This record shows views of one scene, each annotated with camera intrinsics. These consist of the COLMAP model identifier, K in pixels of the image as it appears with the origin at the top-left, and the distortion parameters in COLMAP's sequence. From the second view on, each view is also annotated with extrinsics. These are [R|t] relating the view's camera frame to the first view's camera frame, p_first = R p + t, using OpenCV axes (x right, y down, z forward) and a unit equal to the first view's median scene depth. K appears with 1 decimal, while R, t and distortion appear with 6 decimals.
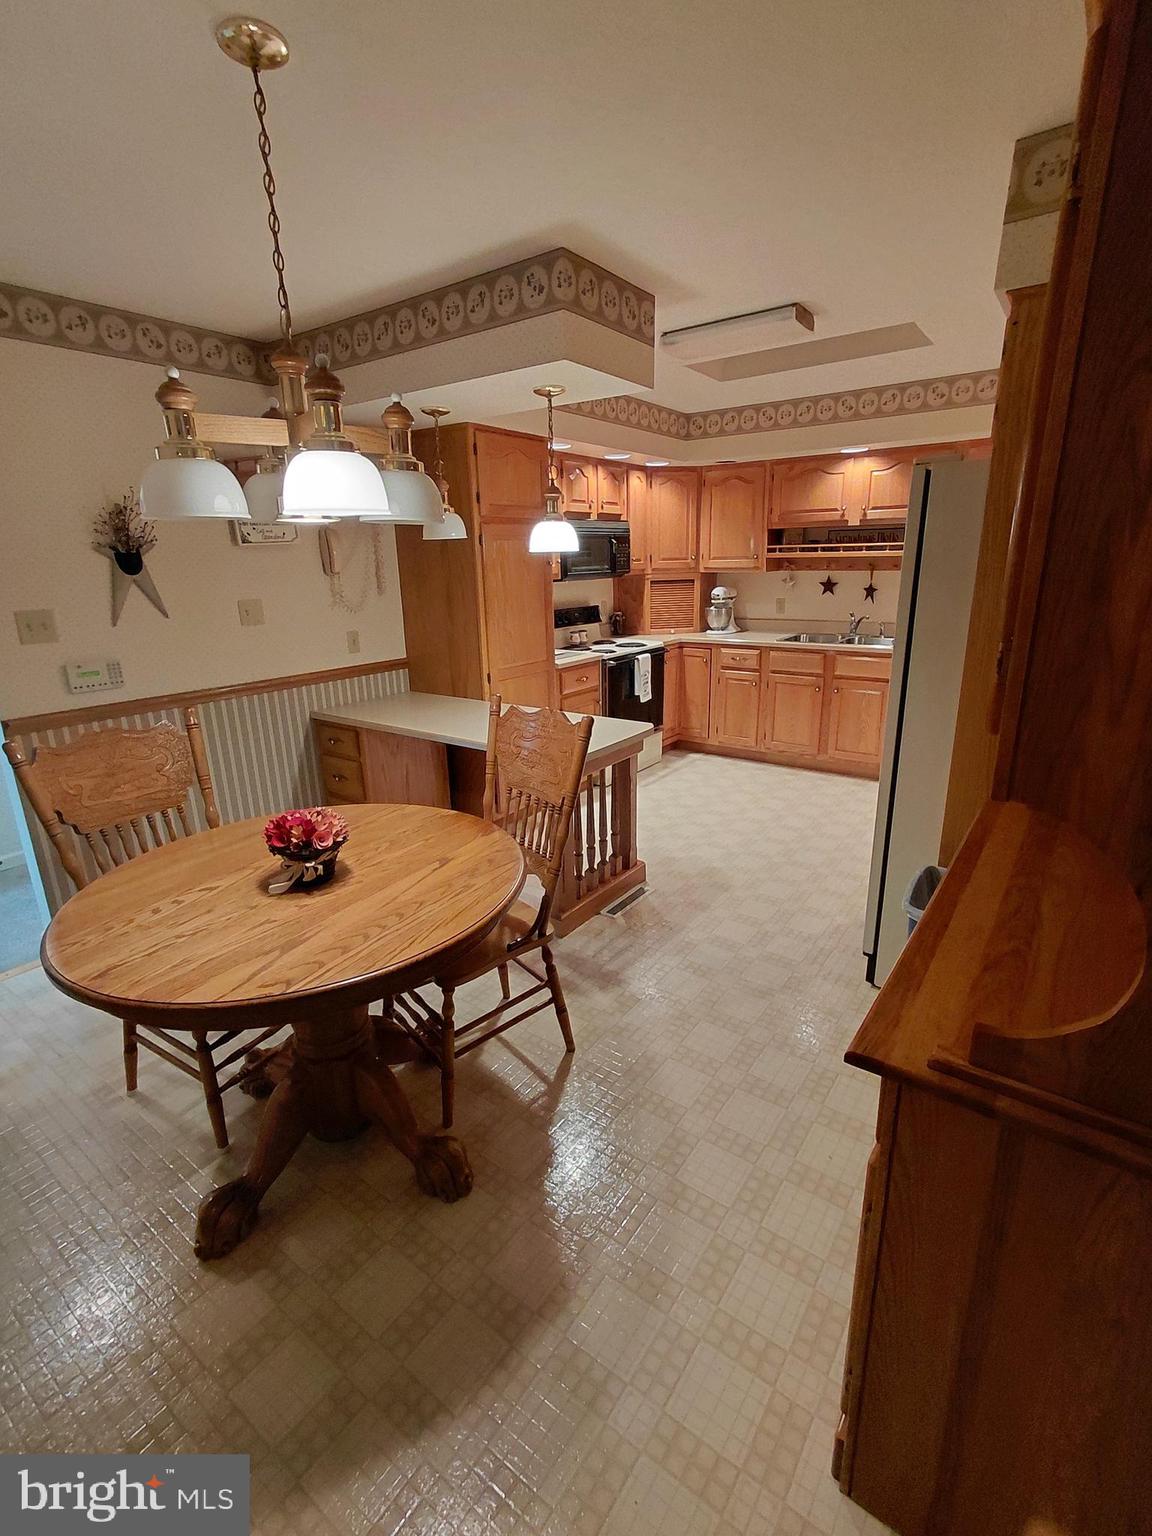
lens RADIAL K [[708.1, 0, 589.1], [0, 708.1, 766.1], [0, 0, 1]] dist [0.000116, 0.000923]
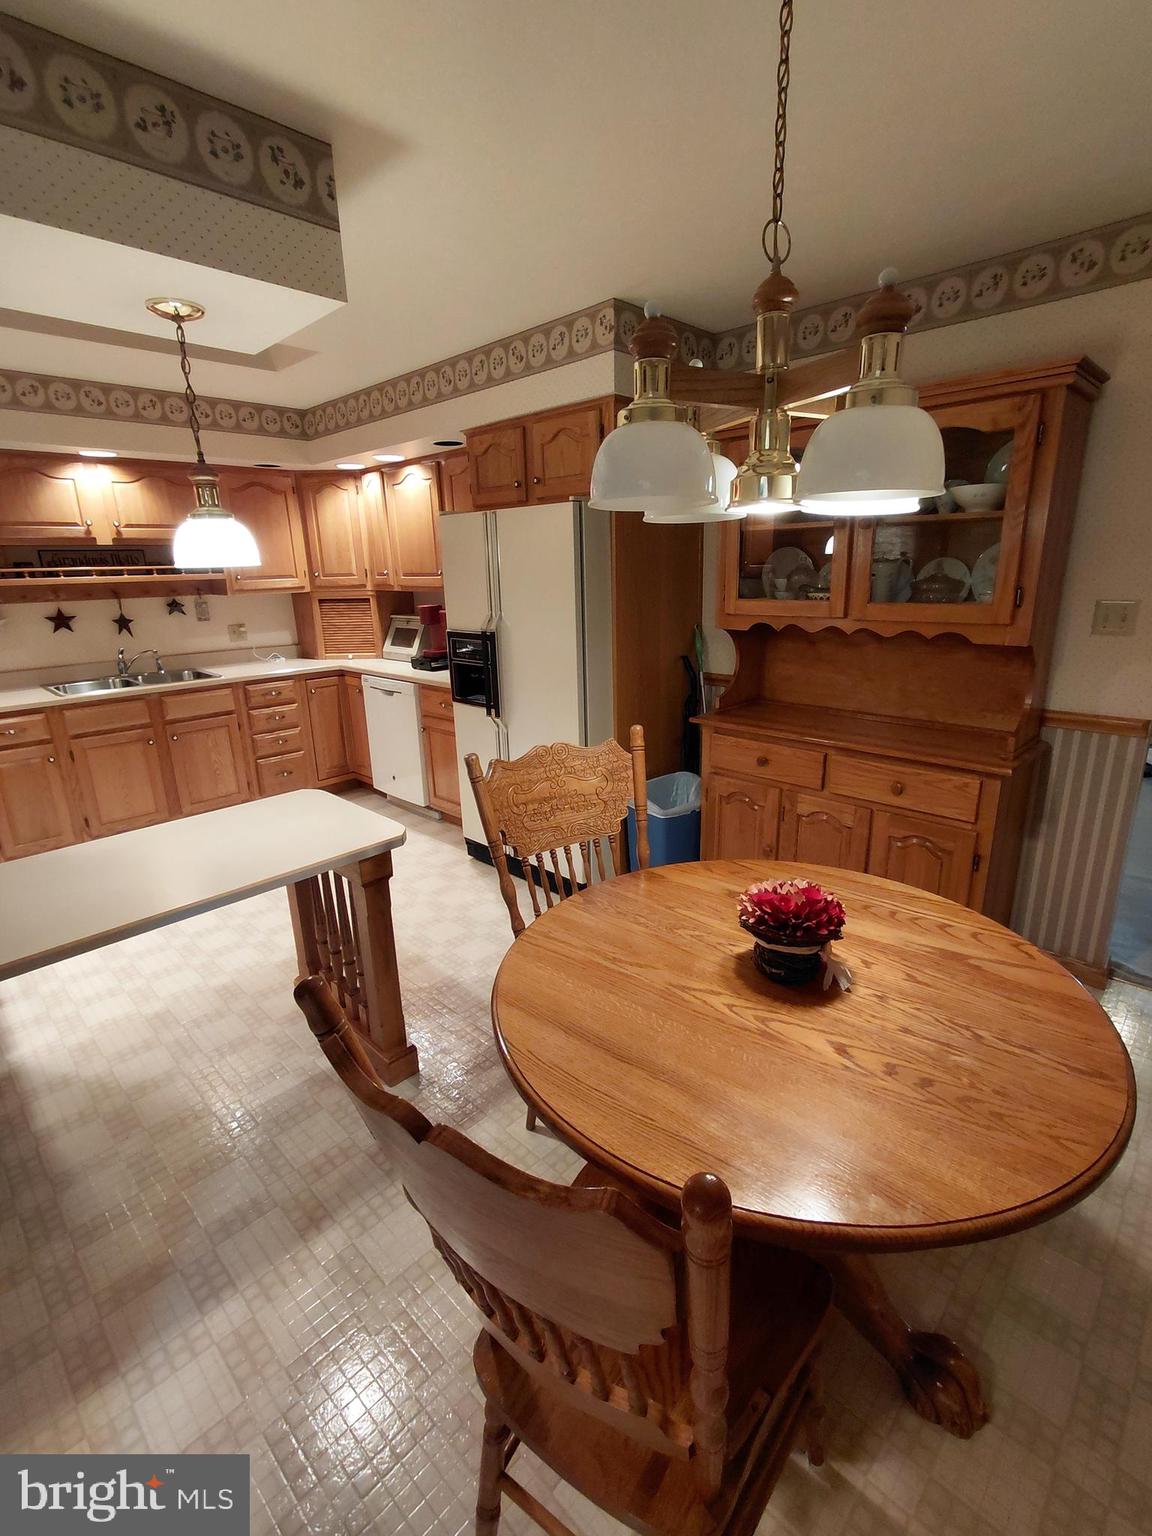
lens RADIAL K [[708.0, 0, 596.3], [0, 708.0, 767.2], [0, 0, 1]] dist [0.000229, -0.003096]
pose [[0.138679, -0.261462, 0.955199, -0.598620], [0.301120, 0.929985, 0.210842, -0.149859], [-0.943448, 0.258390, 0.207701, 0.531717]]
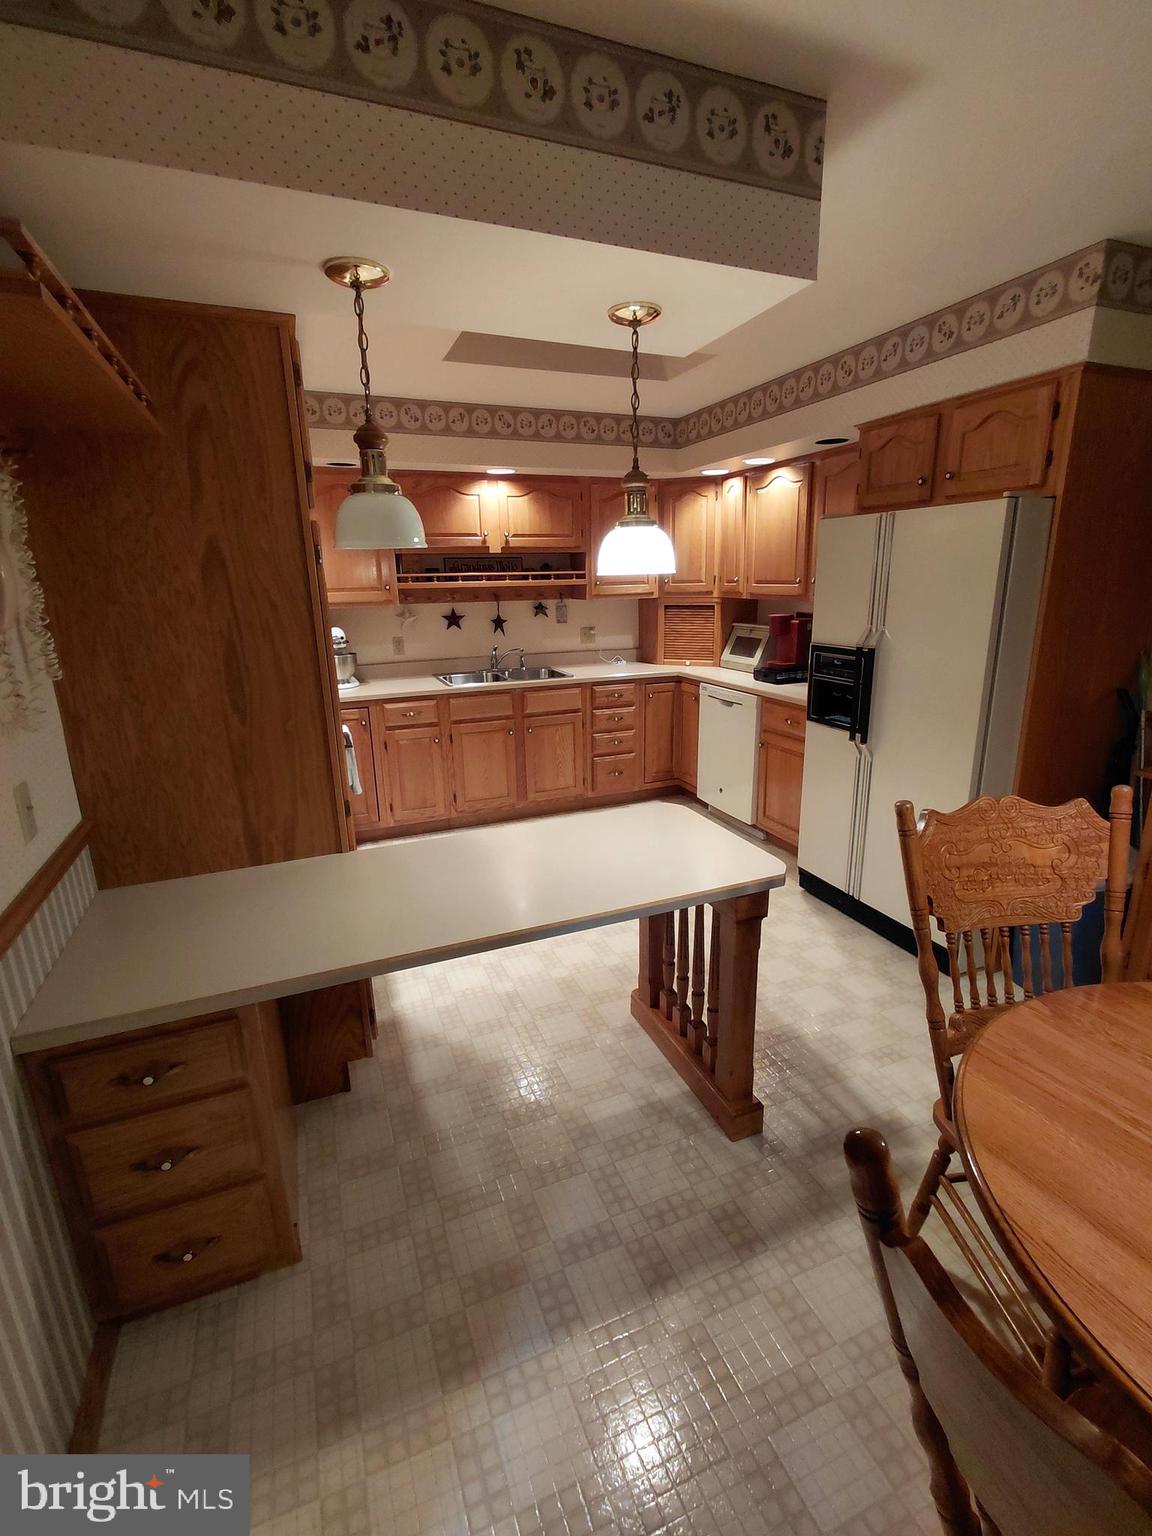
lens RADIAL K [[708.1, 0, 589.1], [0, 708.1, 766.1], [0, 0, 1]] dist [0.000116, 0.000923]
pose [[0.526897, -0.214702, 0.822364, -0.564946], [0.251465, 0.963629, 0.090467, -0.187183], [-0.811877, 0.159129, 0.561723, 0.638536]]
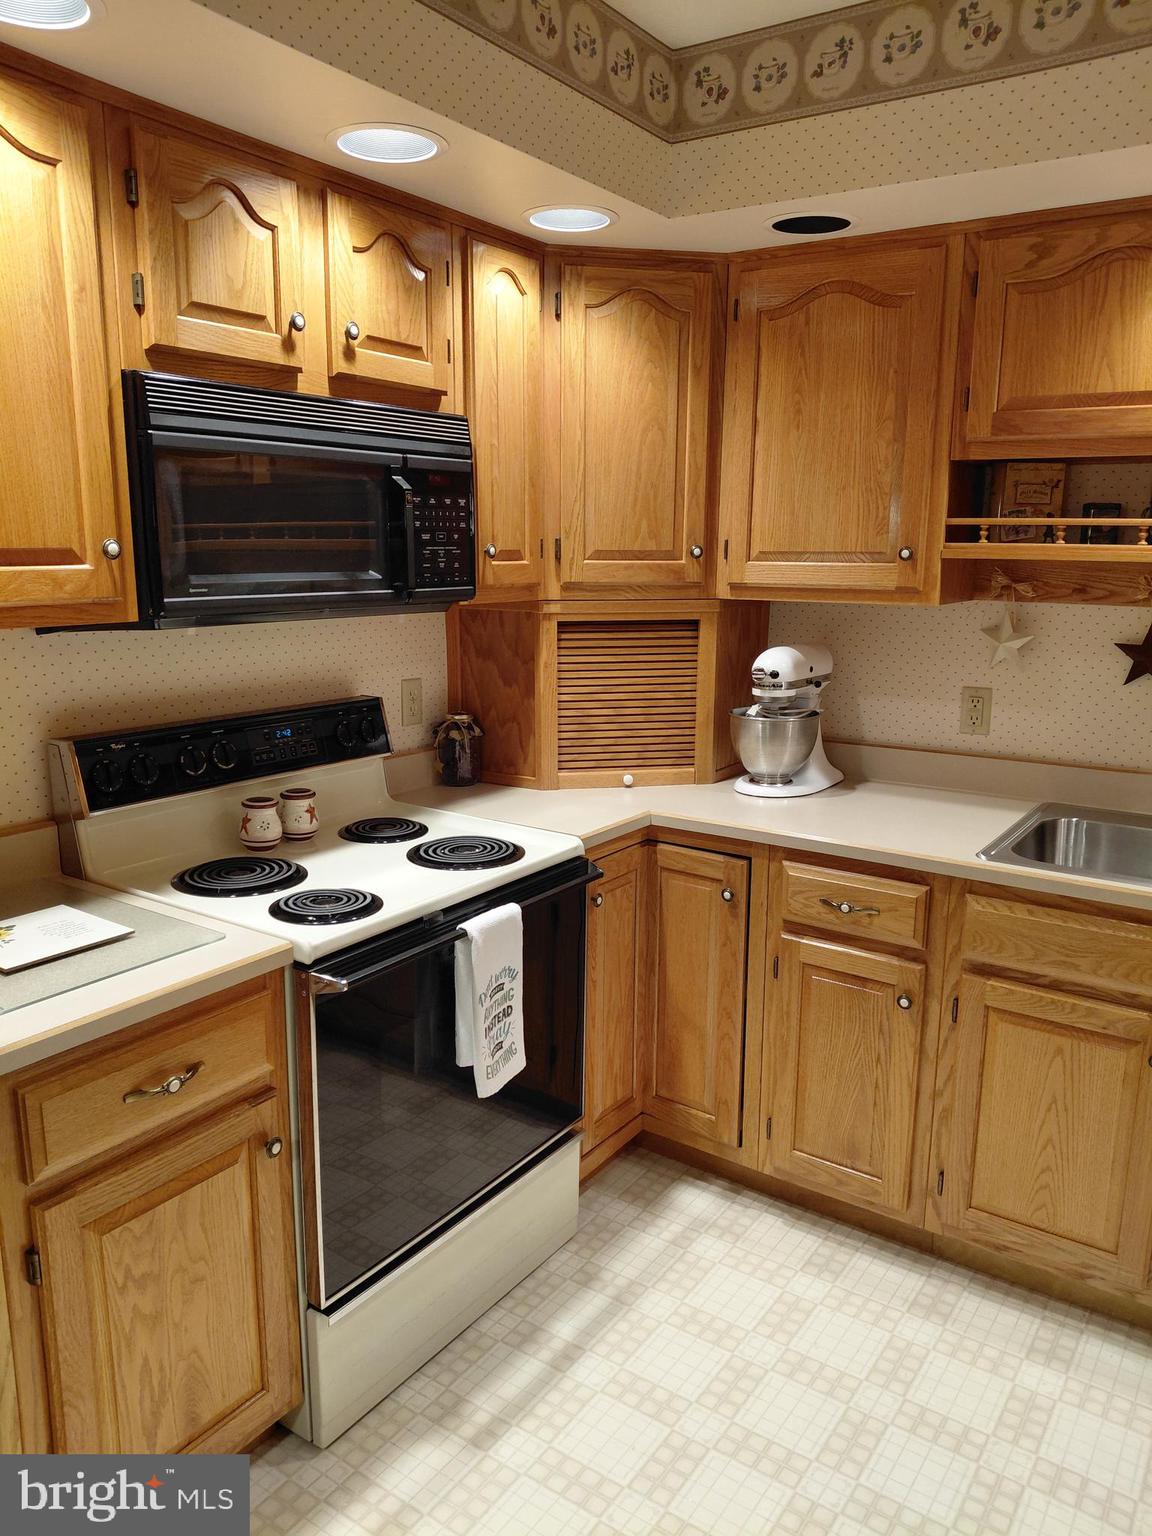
lens RADIAL K [[1131.8, 0, 570.9], [0, 1131.8, 775.5], [0, 0, 1]] dist [0.062529, -0.116170]
pose [[0.999496, 0.026000, 0.018225, 0.146191], [-0.024346, 0.996017, -0.085775, -0.260240], [-0.020382, 0.085288, 0.996148, 0.876874]]
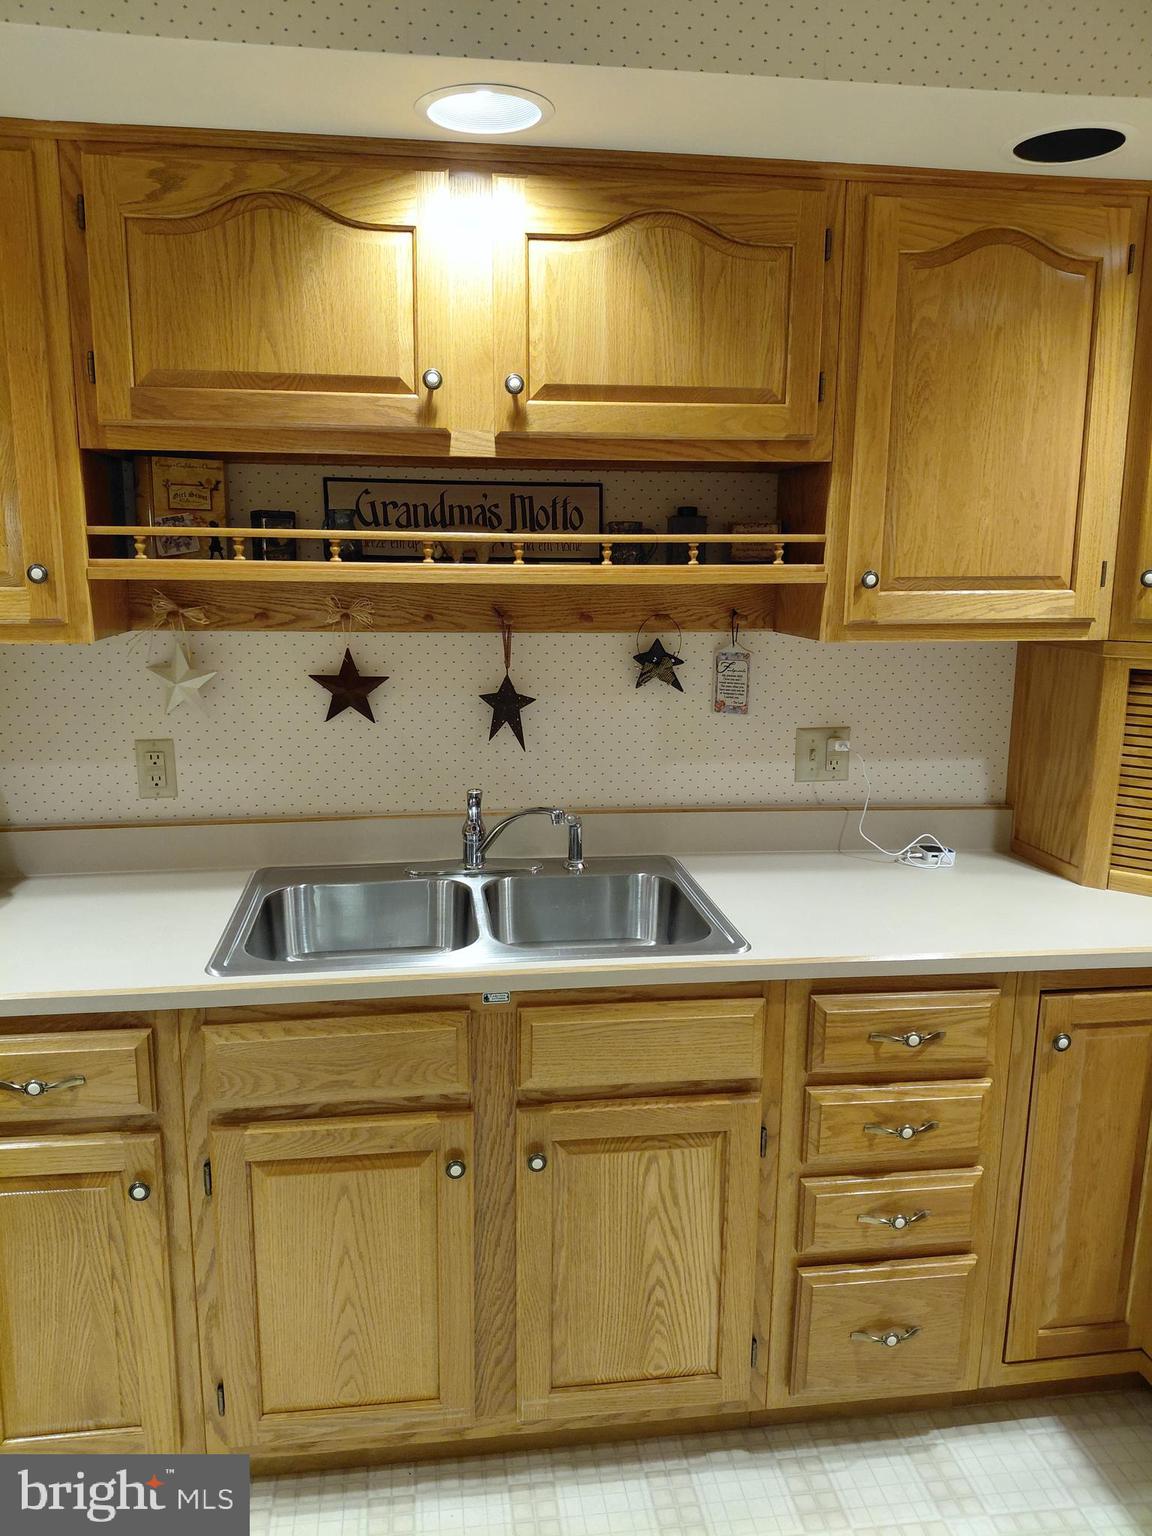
lens RADIAL K [[1131.8, 0, 570.9], [0, 1131.8, 775.5], [0, 0, 1]] dist [0.062529, -0.116170]
pose [[0.727051, -0.106880, 0.678214, 0.182930], [0.177801, 0.983421, -0.035626, -0.317369], [-0.663162, 0.146489, 0.734001, 1.056656]]
